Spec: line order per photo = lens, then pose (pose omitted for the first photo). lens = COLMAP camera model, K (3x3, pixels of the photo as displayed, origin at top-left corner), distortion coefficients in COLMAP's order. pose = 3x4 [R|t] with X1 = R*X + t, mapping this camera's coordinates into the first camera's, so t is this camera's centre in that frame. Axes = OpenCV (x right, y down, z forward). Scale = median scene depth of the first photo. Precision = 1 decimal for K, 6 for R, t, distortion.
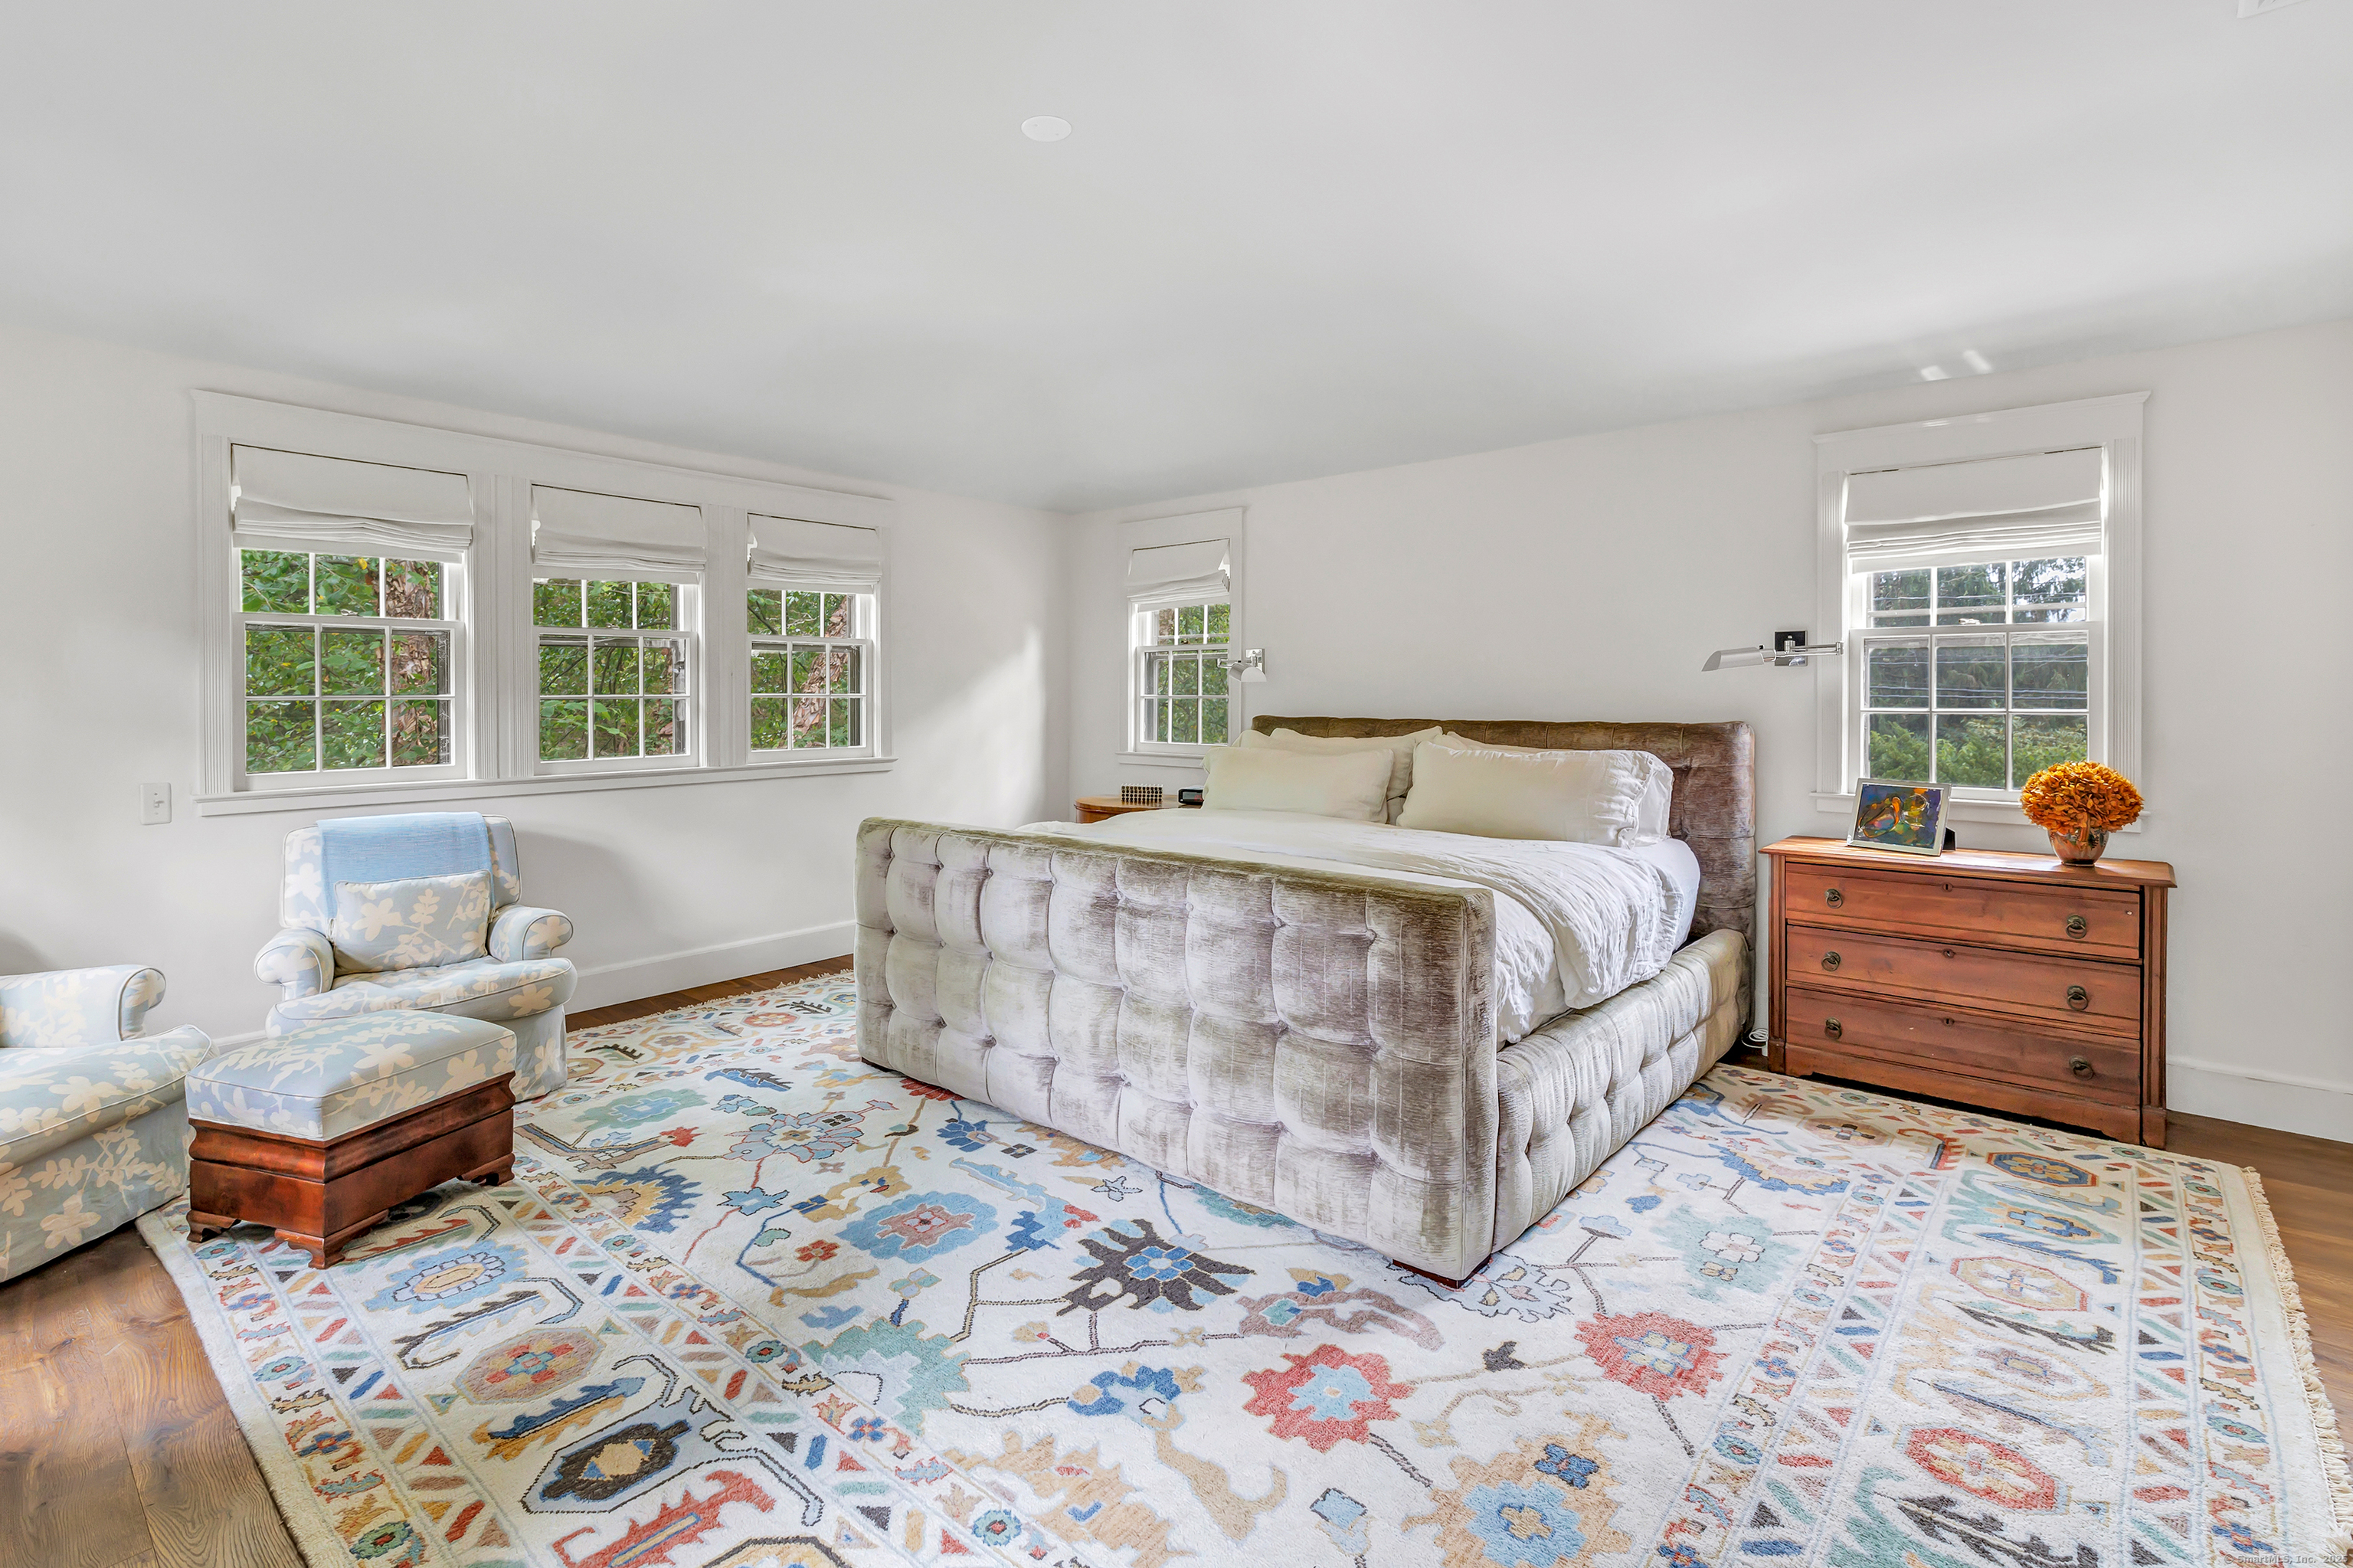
lens RADIAL K [[1109.9, 0, 1046.7], [0, 1109.9, 701.4], [0, 0, 1]] dist [0.005883, 0.000245]
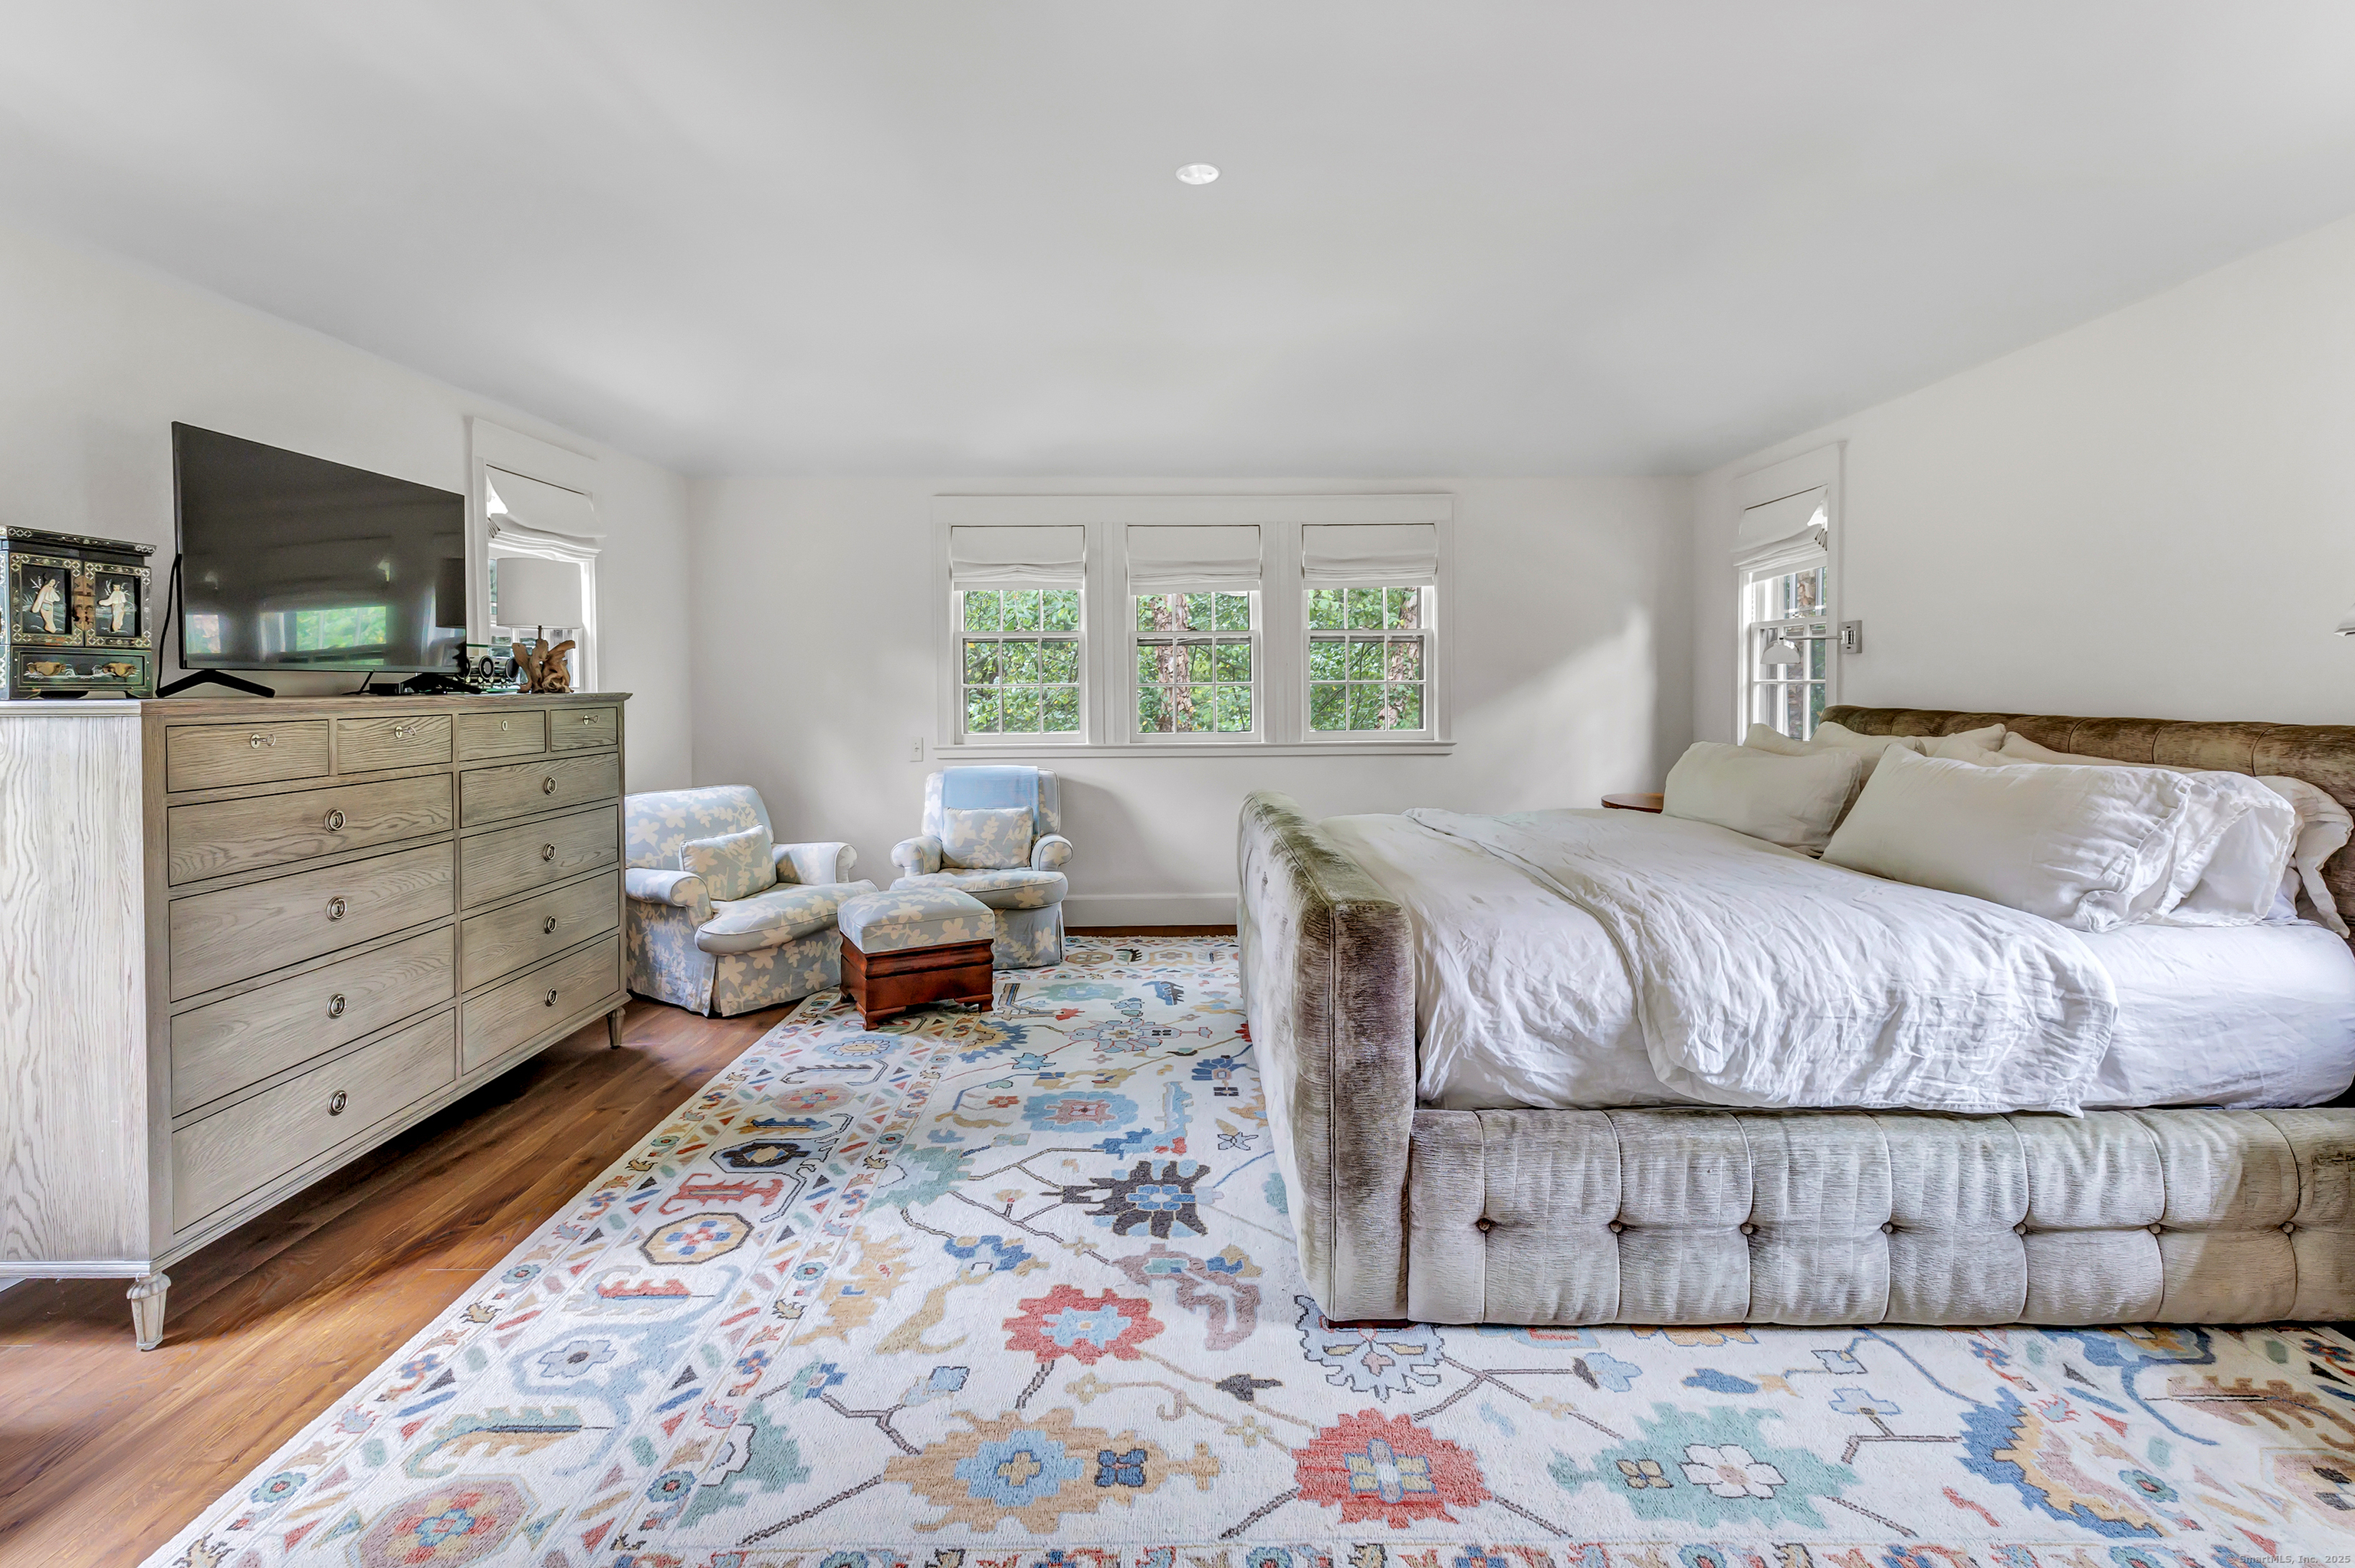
lens RADIAL K [[1030.2, 0, 1147.1], [0, 1030.2, 704.7], [0, 0, 1]] dist [0.008331, 0.000703]
pose [[0.676662, 0.008790, -0.736241, 0.683525], [0.007937, 0.999784, 0.019231, -0.008498], [0.736251, -0.018857, 0.676446, 0.238266]]
